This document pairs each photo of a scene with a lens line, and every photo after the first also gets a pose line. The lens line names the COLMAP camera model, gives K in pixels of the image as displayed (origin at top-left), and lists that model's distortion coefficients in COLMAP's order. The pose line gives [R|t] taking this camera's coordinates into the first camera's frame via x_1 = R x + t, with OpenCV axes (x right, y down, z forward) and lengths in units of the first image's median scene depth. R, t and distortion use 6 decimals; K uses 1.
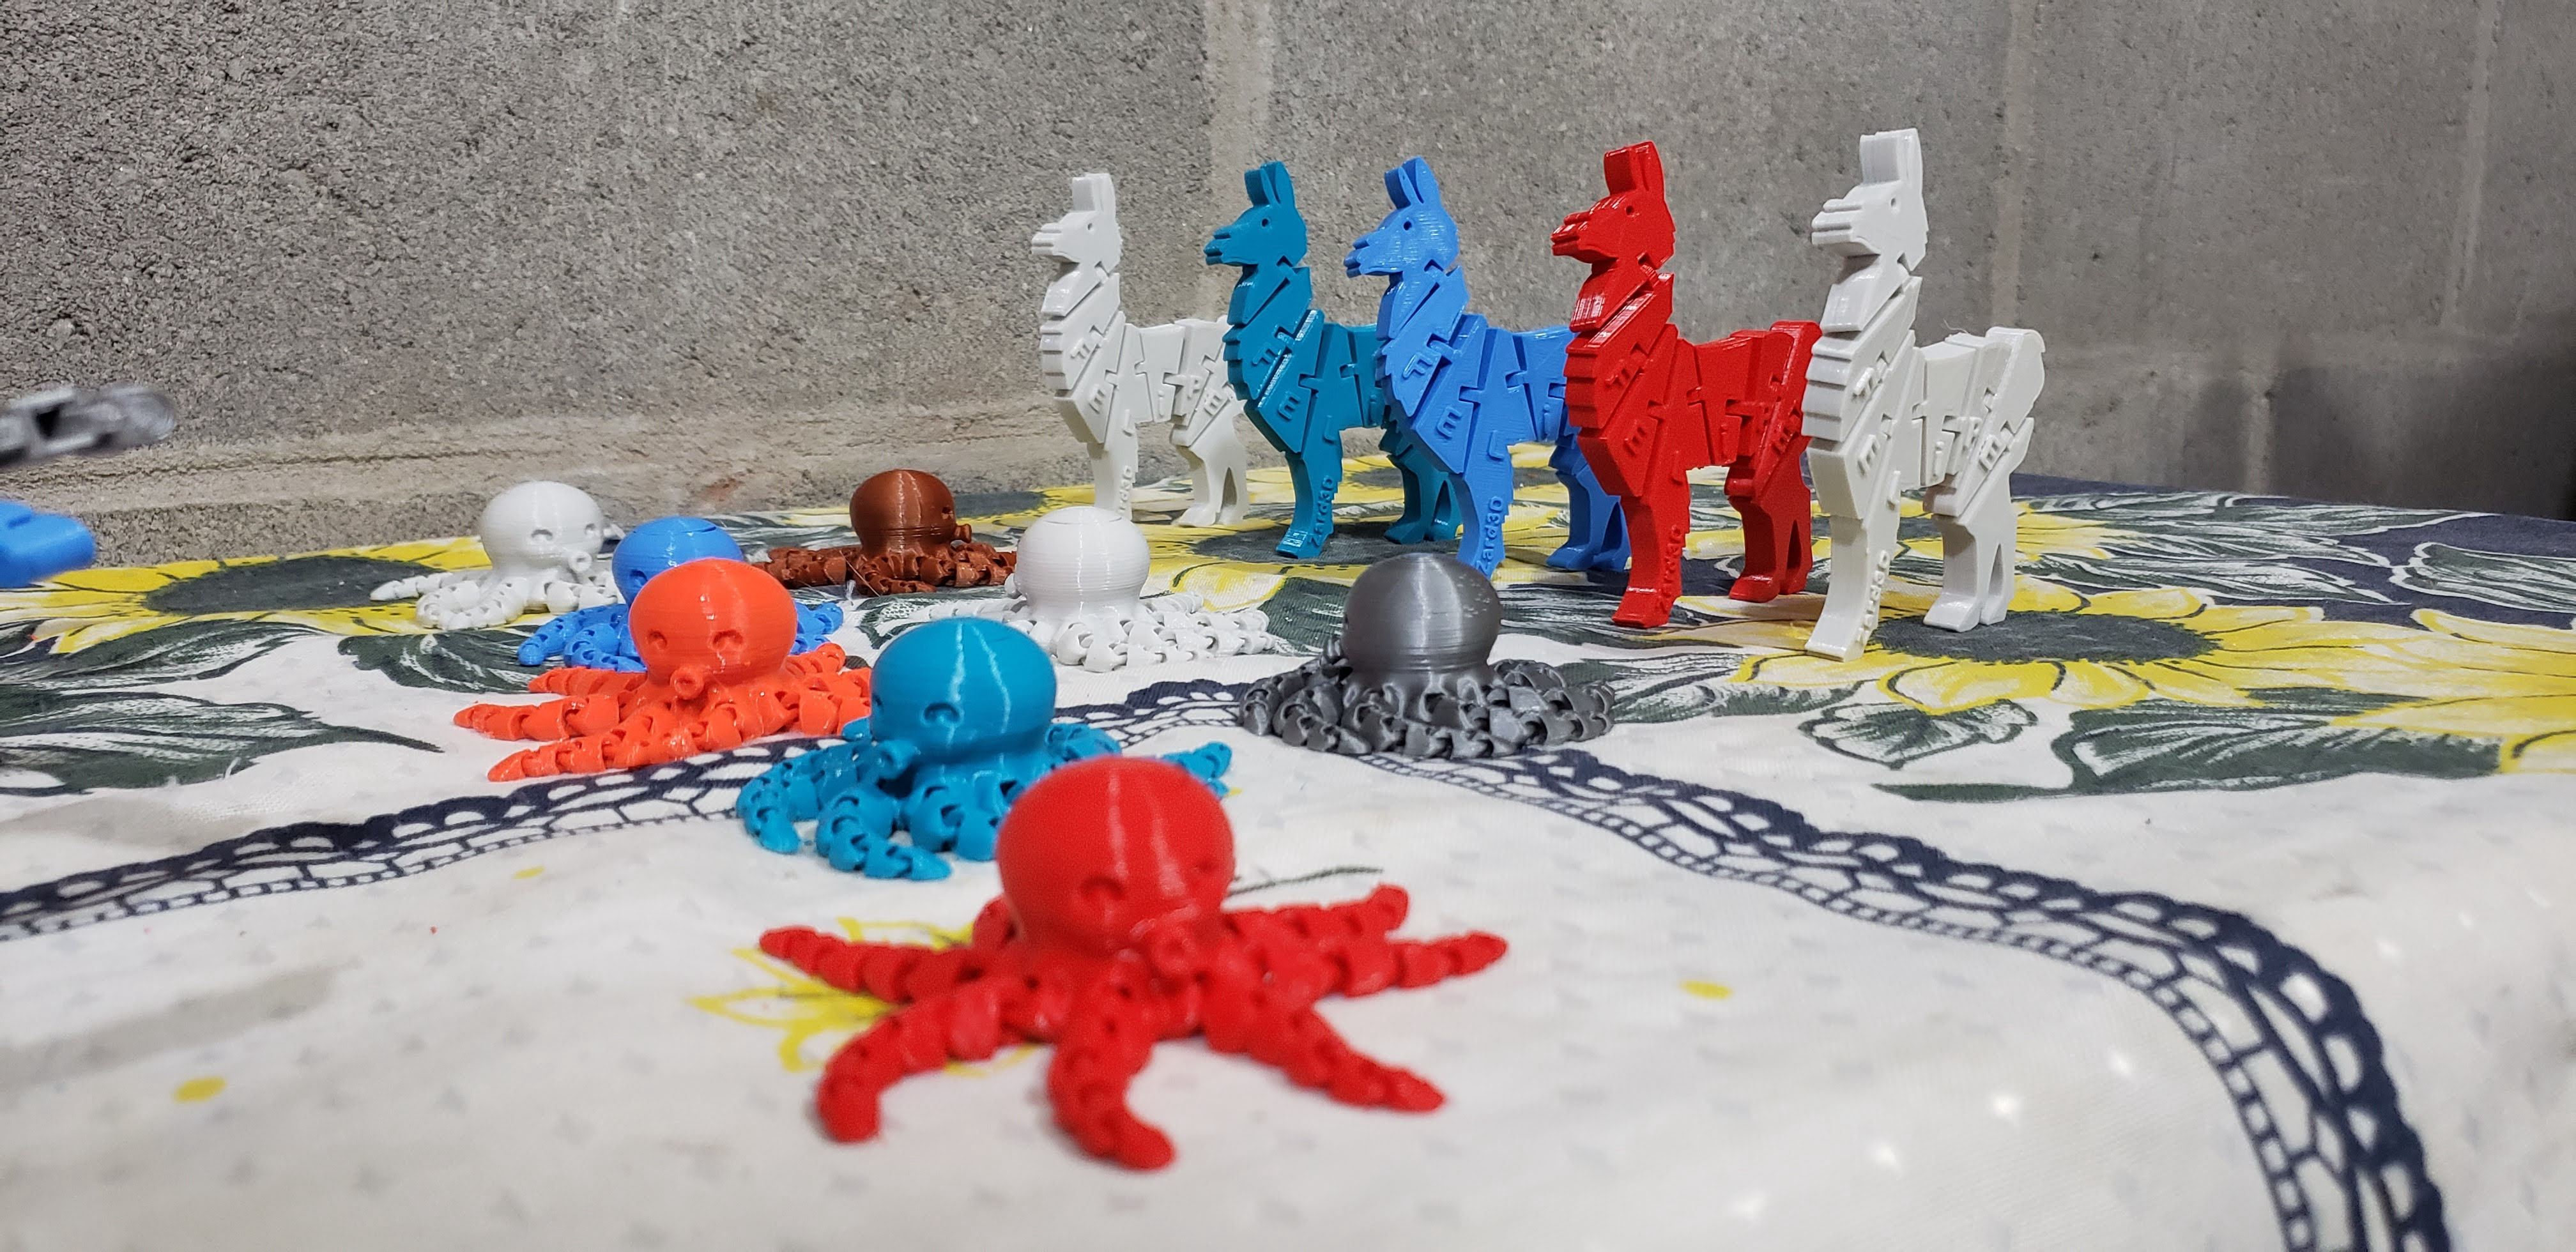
lens RADIAL K [[2040.4, 0, 1289.2], [0, 2040.4, 528.9], [0, 0, 1]] dist [-0.011913, -0.005959]
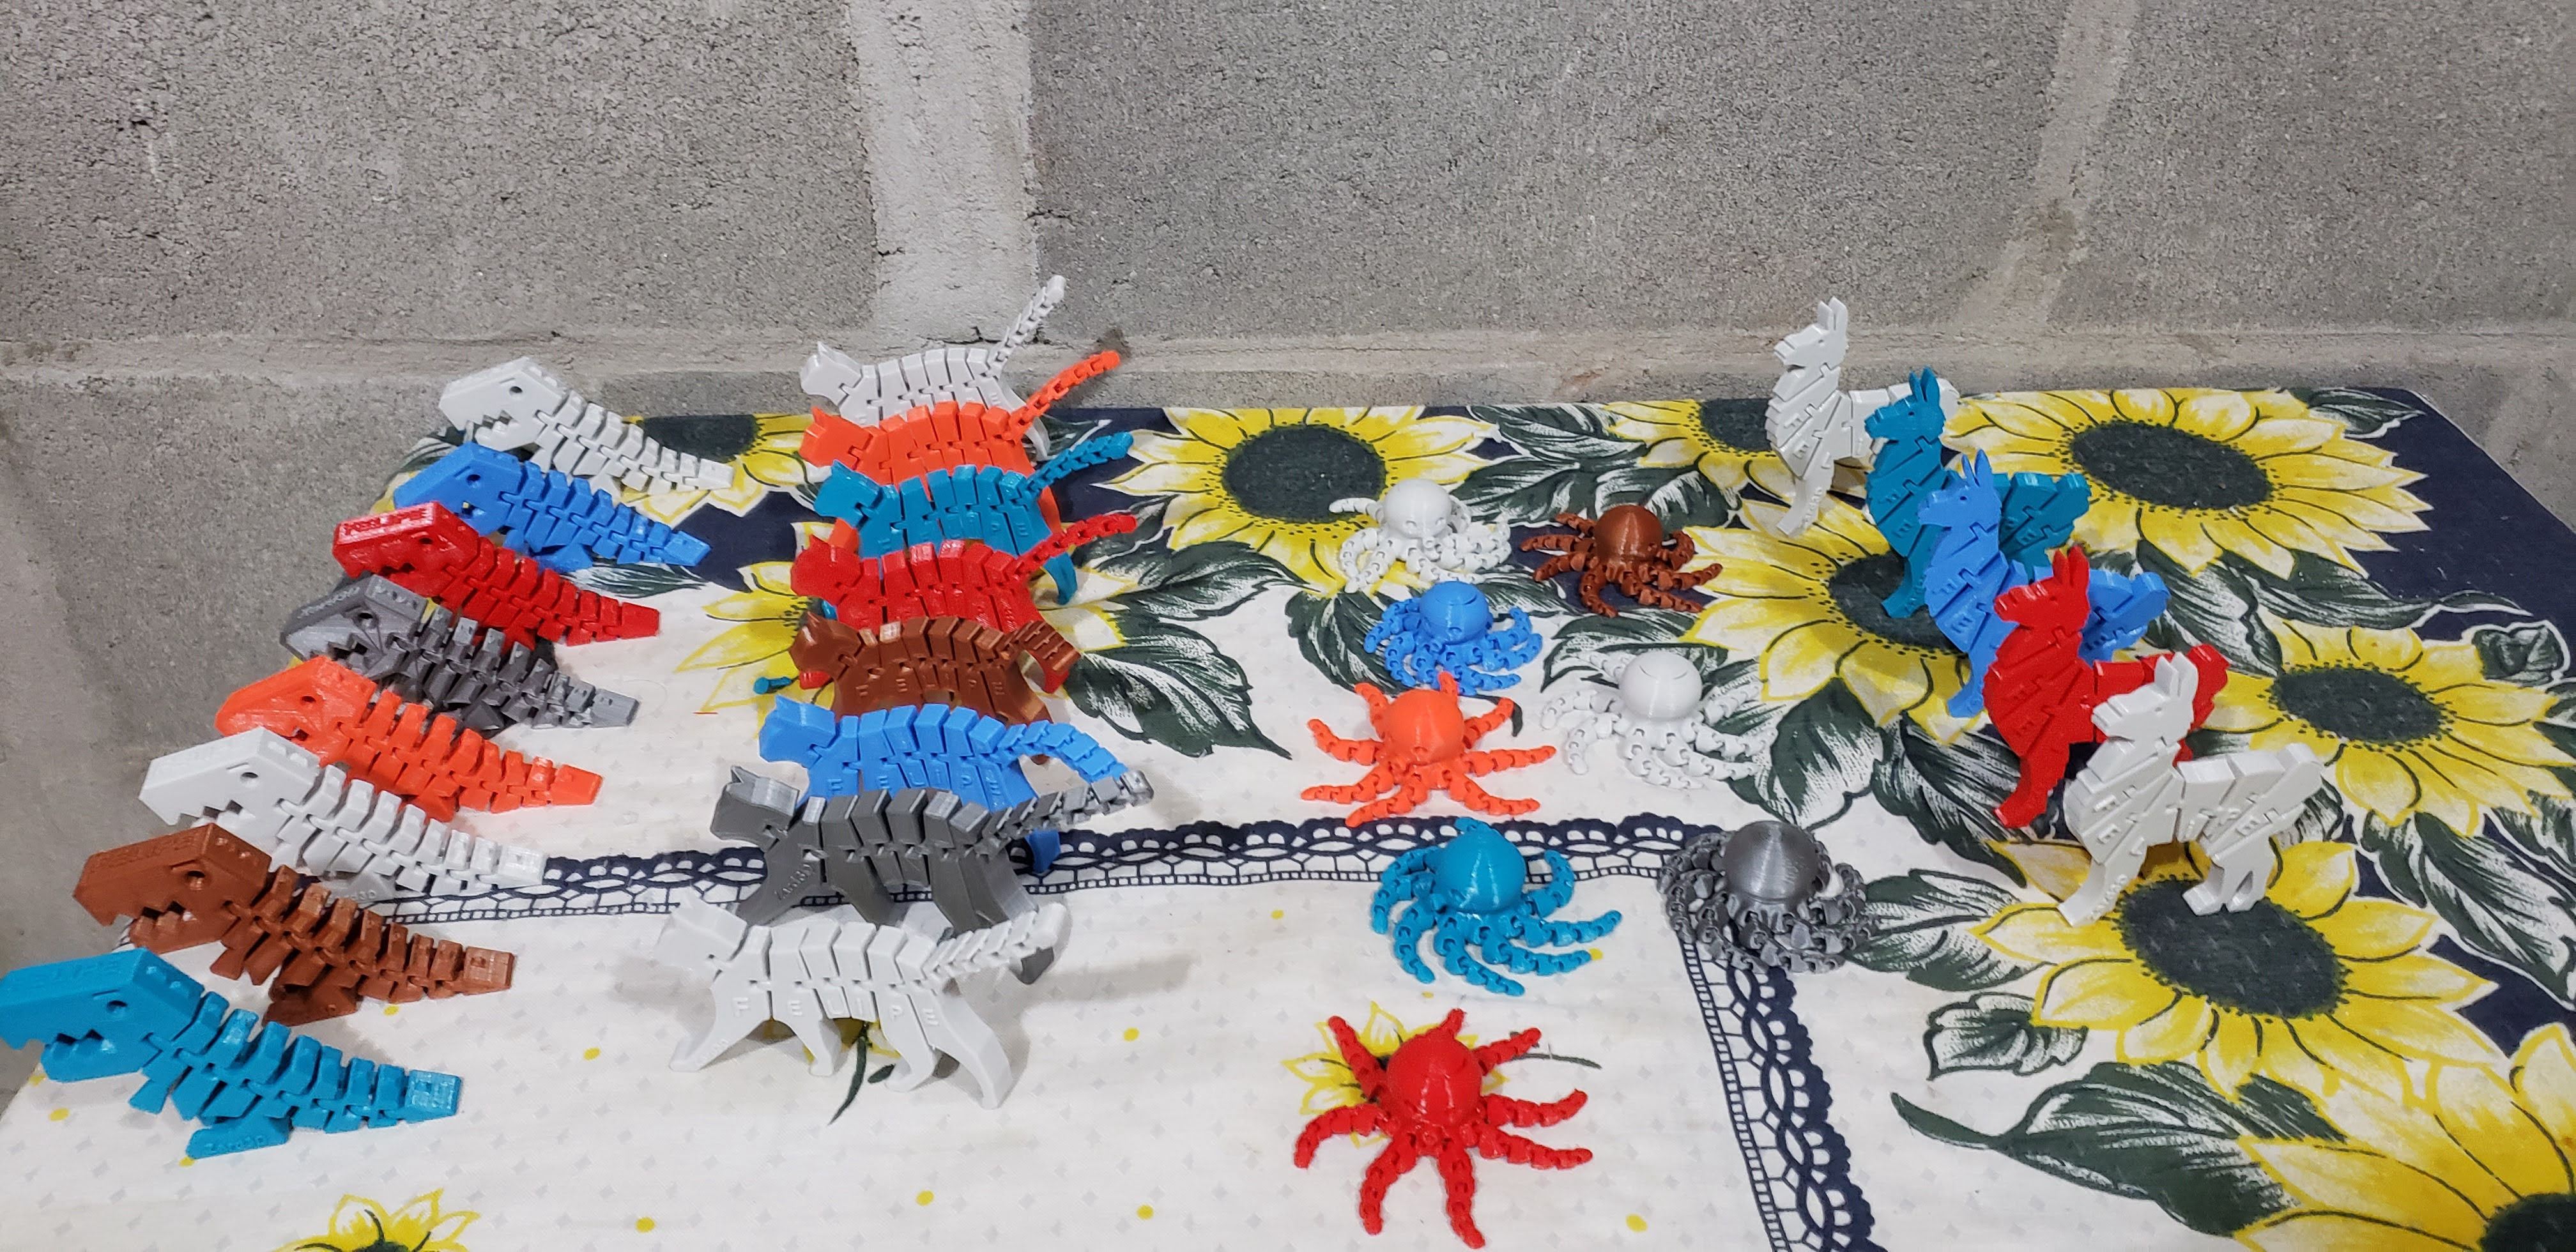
lens RADIAL K [[1968.4, 0, 1288.0], [0, 1968.4, 626.0], [0, 0, 1]] dist [0.009067, -0.011702]
pose [[0.838943, 0.327790, -0.434429, 0.226698], [-0.111621, 0.884930, 0.452150, -0.498290], [0.532649, -0.330837, 0.778994, -0.295081]]
